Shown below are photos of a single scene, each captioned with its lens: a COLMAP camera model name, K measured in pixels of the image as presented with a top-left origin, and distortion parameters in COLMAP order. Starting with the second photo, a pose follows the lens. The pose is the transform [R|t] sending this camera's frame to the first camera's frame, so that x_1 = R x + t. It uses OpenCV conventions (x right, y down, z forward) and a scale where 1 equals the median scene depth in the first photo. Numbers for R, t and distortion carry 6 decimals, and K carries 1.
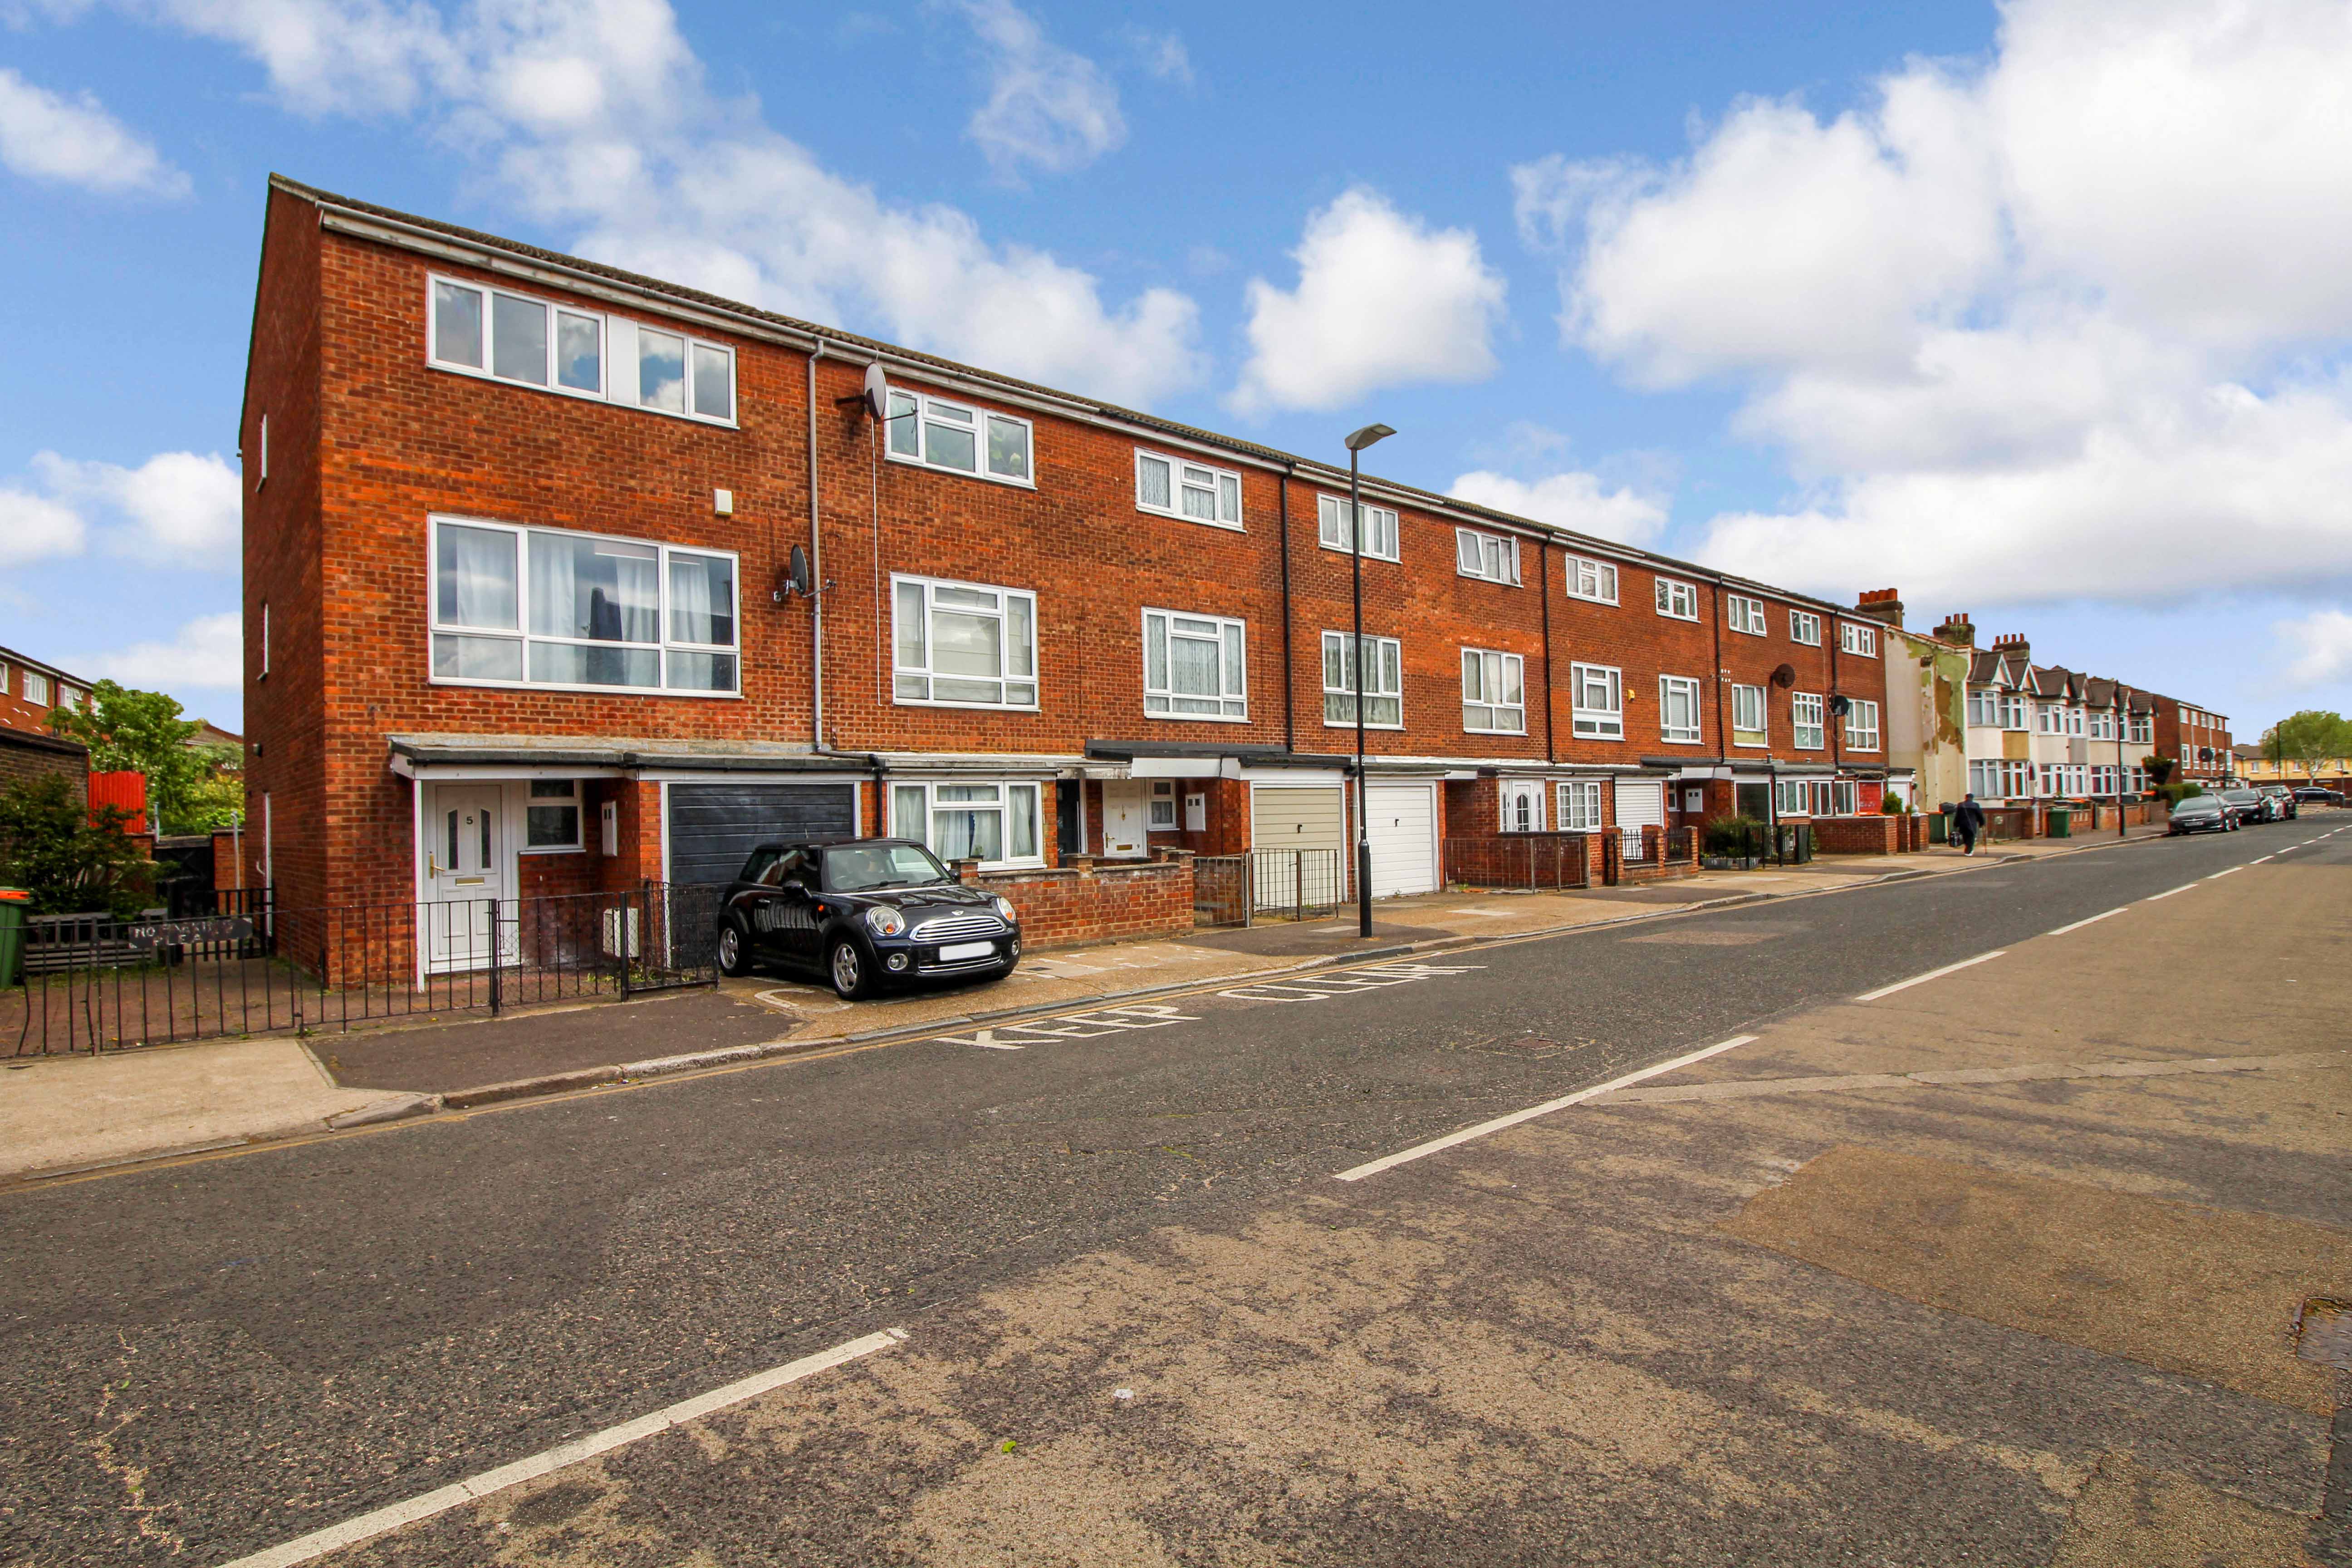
lens RADIAL K [[1179.9, 0, 1181.5], [0, 1179.9, 783.5], [0, 0, 1]] dist [0.006684, 0.000084]
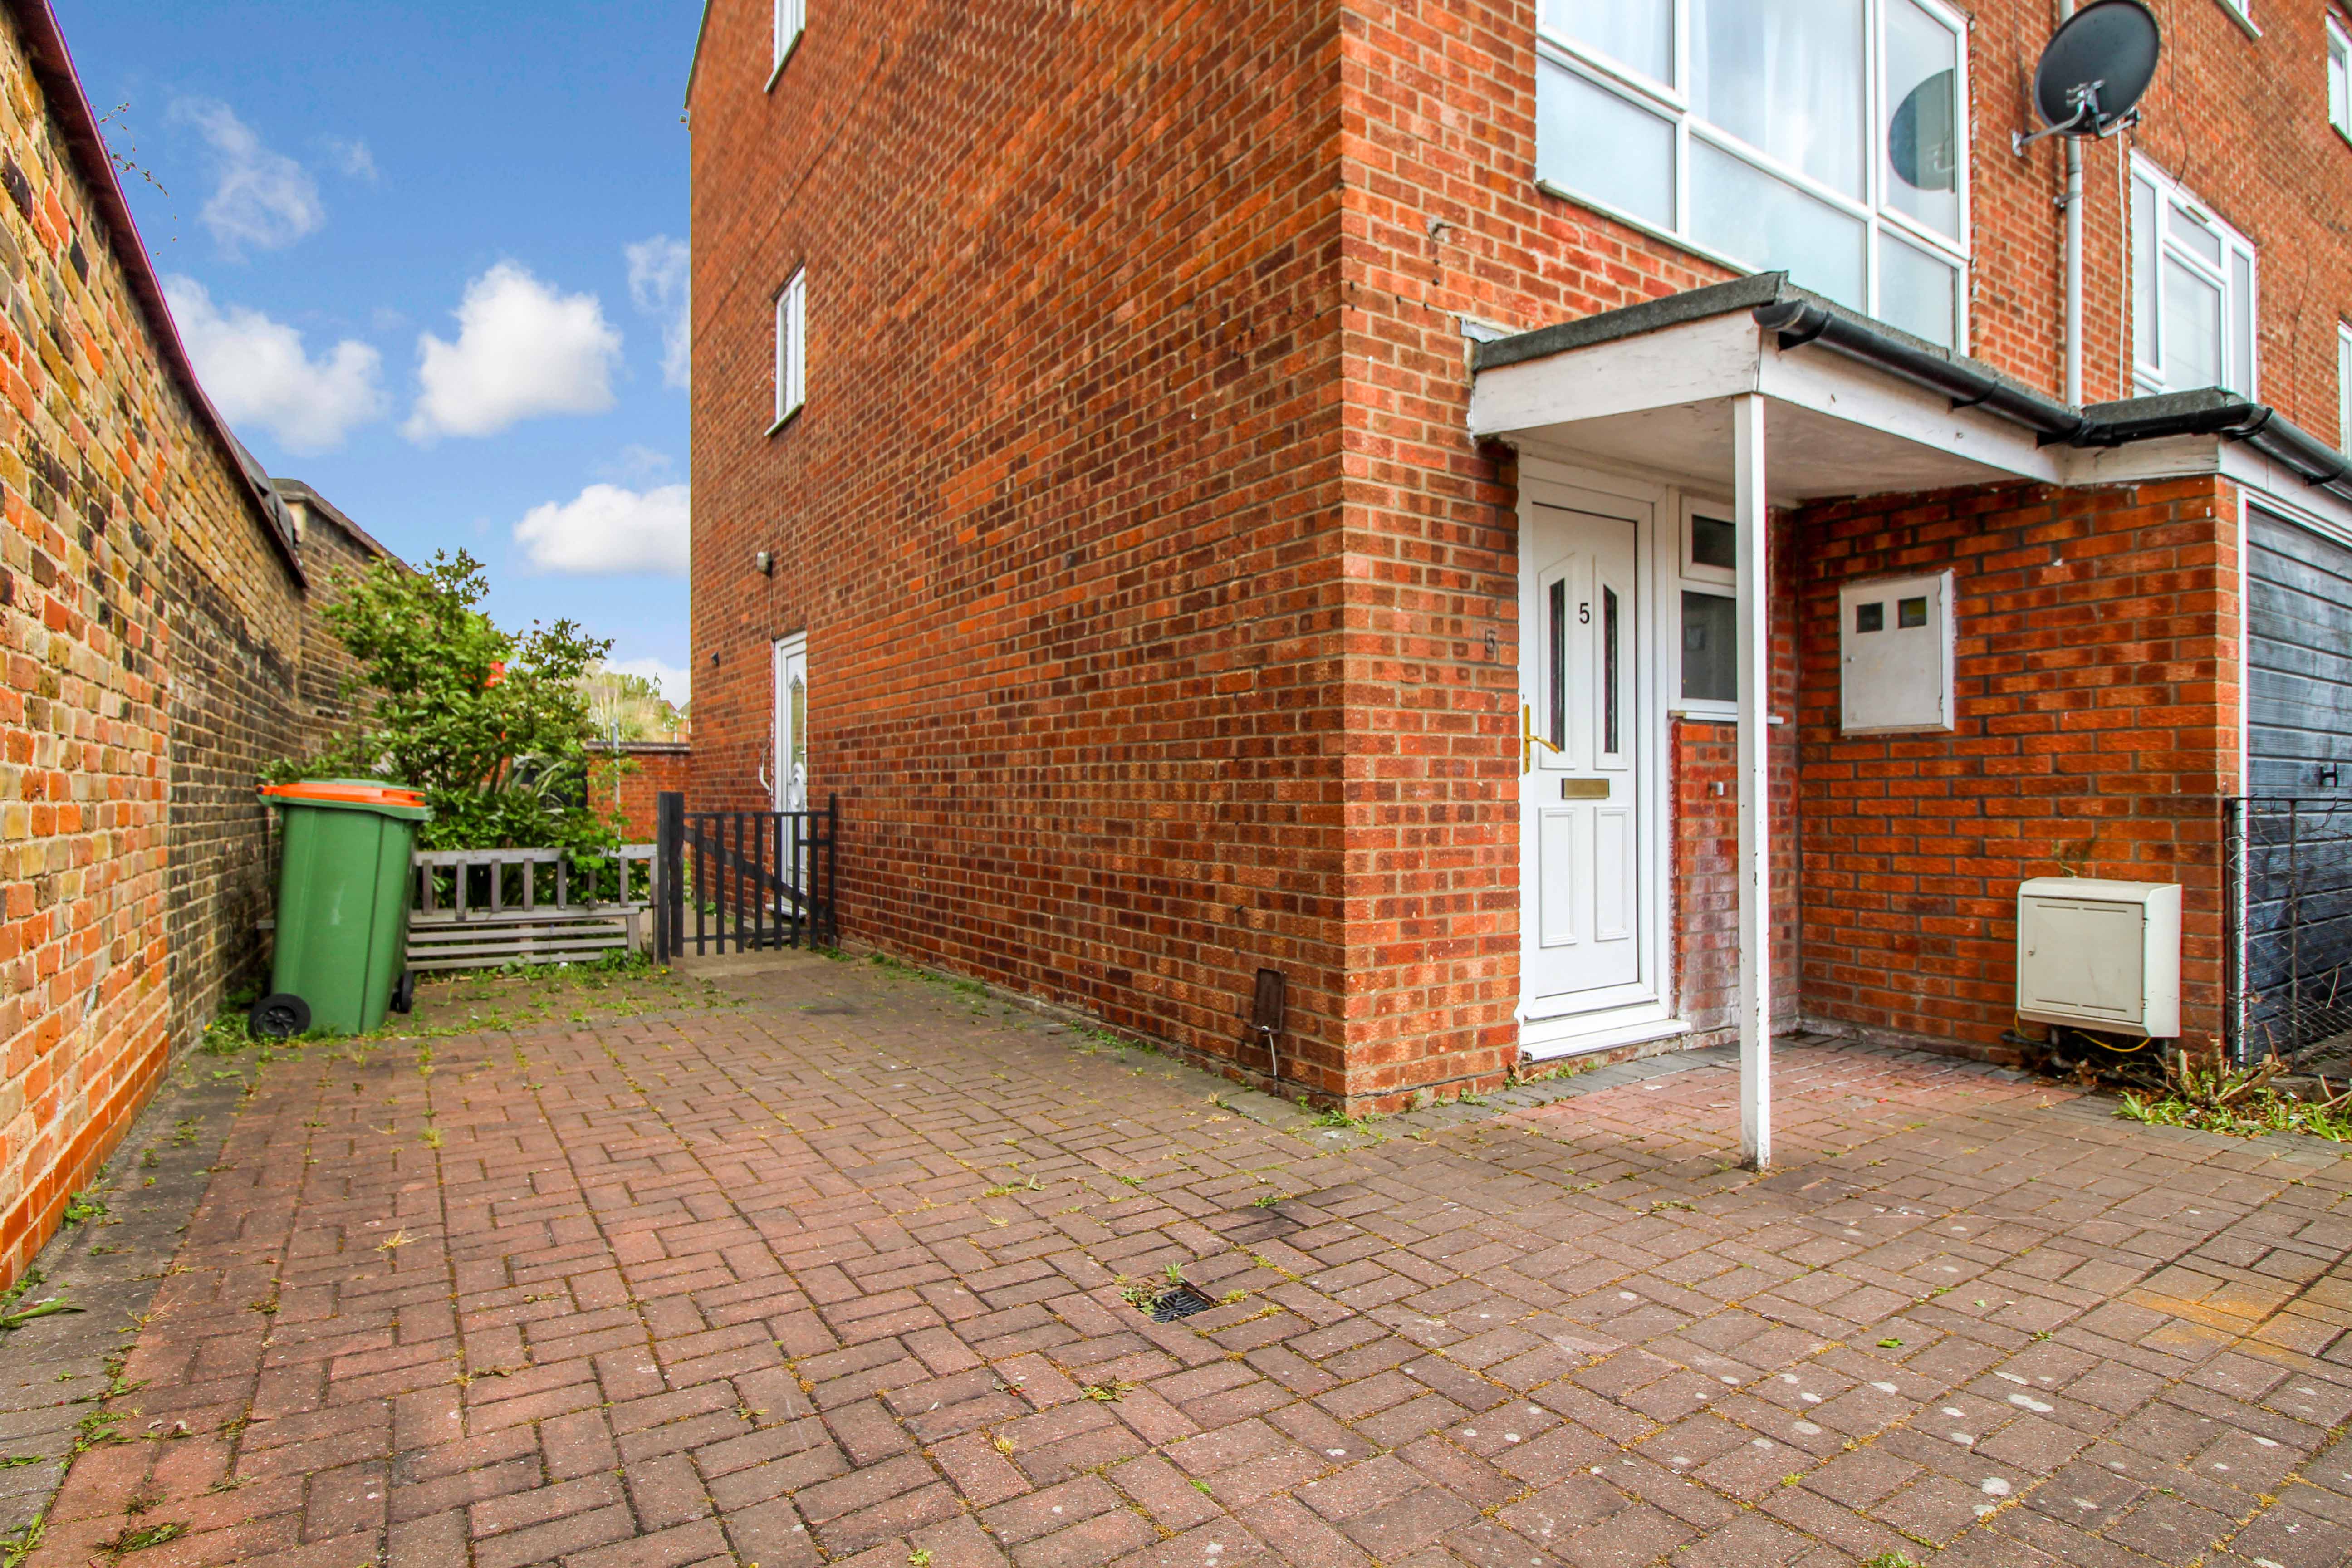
lens RADIAL K [[1179.9, 0, 1169.2], [0, 1179.9, 790.5], [0, 0, 1]] dist [0.006684, 0.000084]
pose [[0.989712, 0.026244, -0.140643, -0.705101], [-0.023582, 0.999510, 0.020564, 0.082441], [0.141114, -0.017036, 0.989847, 0.671632]]
